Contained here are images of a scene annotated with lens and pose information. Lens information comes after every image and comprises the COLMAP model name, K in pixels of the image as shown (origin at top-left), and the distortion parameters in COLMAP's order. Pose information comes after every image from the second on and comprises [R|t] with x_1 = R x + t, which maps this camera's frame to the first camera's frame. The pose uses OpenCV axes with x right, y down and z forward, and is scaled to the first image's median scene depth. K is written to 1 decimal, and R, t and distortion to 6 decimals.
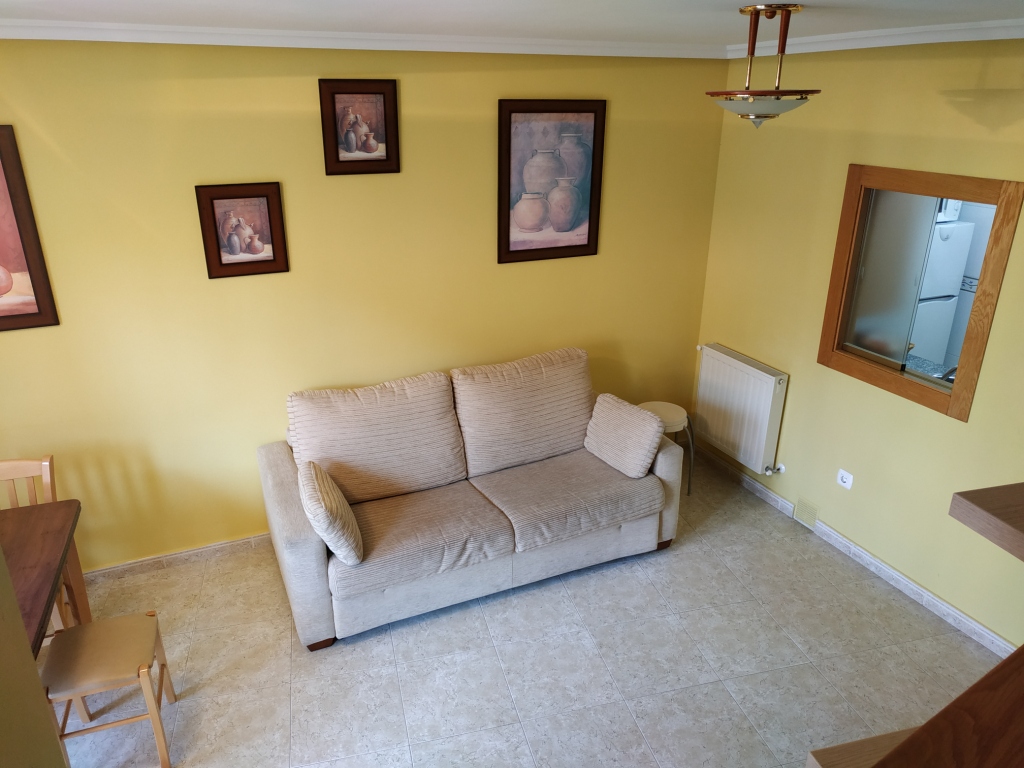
lens RADIAL K [[732.9, 0, 513.0], [0, 732.9, 382.2], [0, 0, 1]] dist [0.031553, -0.044410]
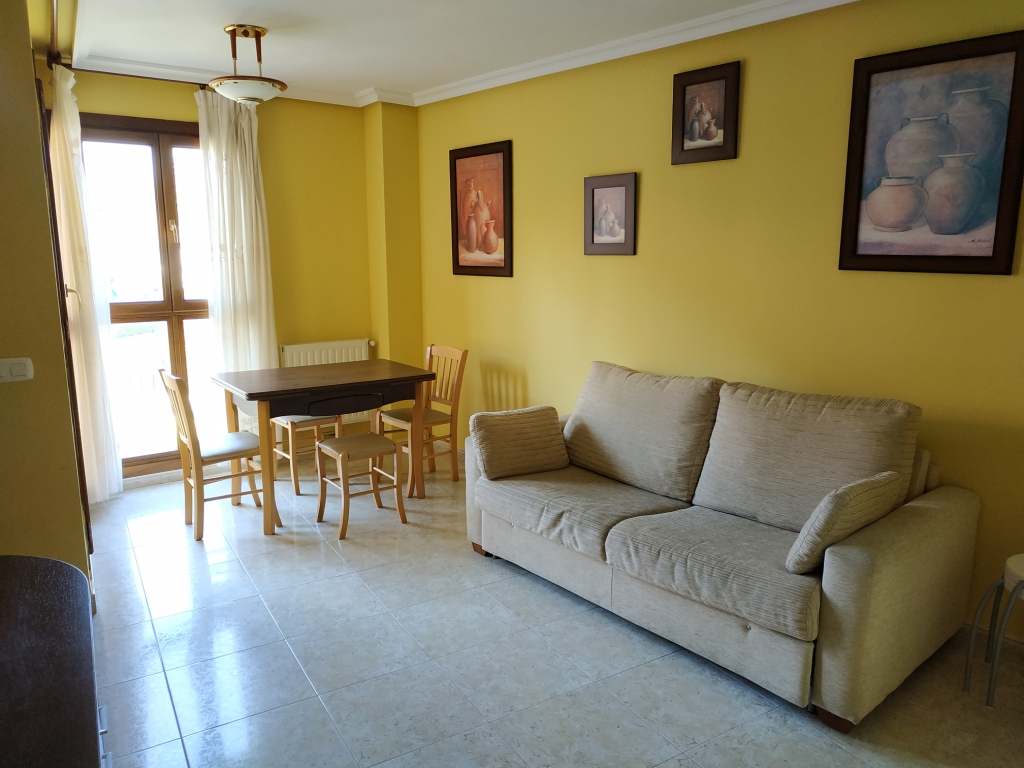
lens RADIAL K [[736.4, 0, 514.5], [0, 736.4, 381.1], [0, 0, 1]] dist [0.002942, -0.028707]
pose [[0.279498, 0.169304, -0.945102, 0.659812], [-0.345241, 0.936218, 0.065613, 0.015086], [0.895930, 0.307949, 0.320122, 0.502833]]
